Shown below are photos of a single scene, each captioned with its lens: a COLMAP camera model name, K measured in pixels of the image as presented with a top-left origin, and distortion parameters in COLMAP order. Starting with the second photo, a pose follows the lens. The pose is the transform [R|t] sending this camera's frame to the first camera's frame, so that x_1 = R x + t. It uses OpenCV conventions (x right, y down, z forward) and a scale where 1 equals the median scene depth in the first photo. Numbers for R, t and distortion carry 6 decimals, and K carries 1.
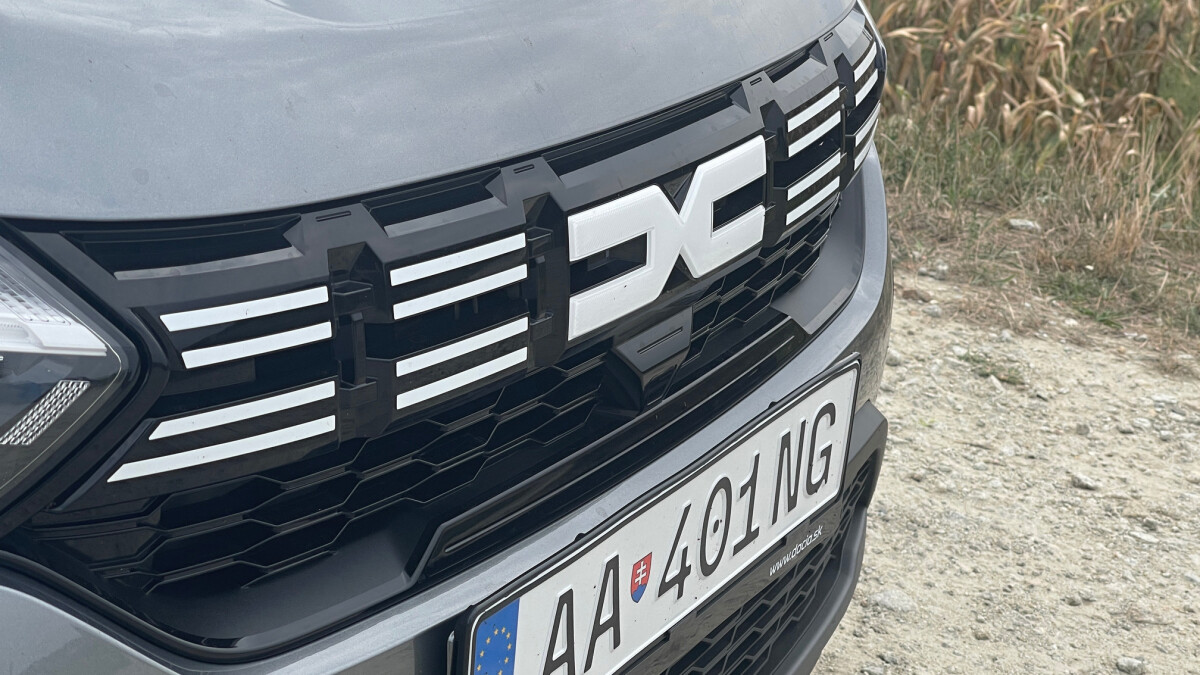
lens RADIAL K [[2171.4, 0, 604.6], [0, 2171.4, 338.8], [0, 0, 1]] dist [0.153137, 0.000000]
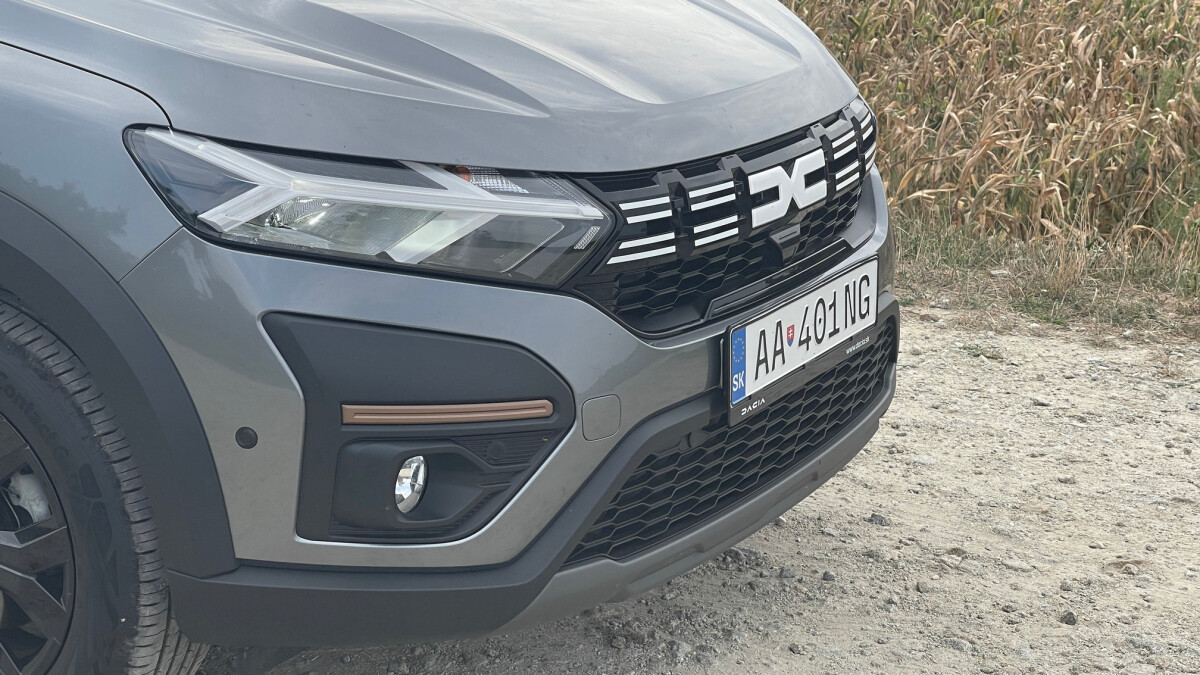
lens RADIAL K [[2171.4, 0, 597.5], [0, 2171.4, 337.9], [0, 0, 1]] dist [0.153137, 0.000000]
pose [[0.994603, -0.101274, -0.022532, -0.074378], [0.098494, 0.989927, -0.101700, 0.178511], [0.032605, 0.098932, 0.994560, -0.717946]]
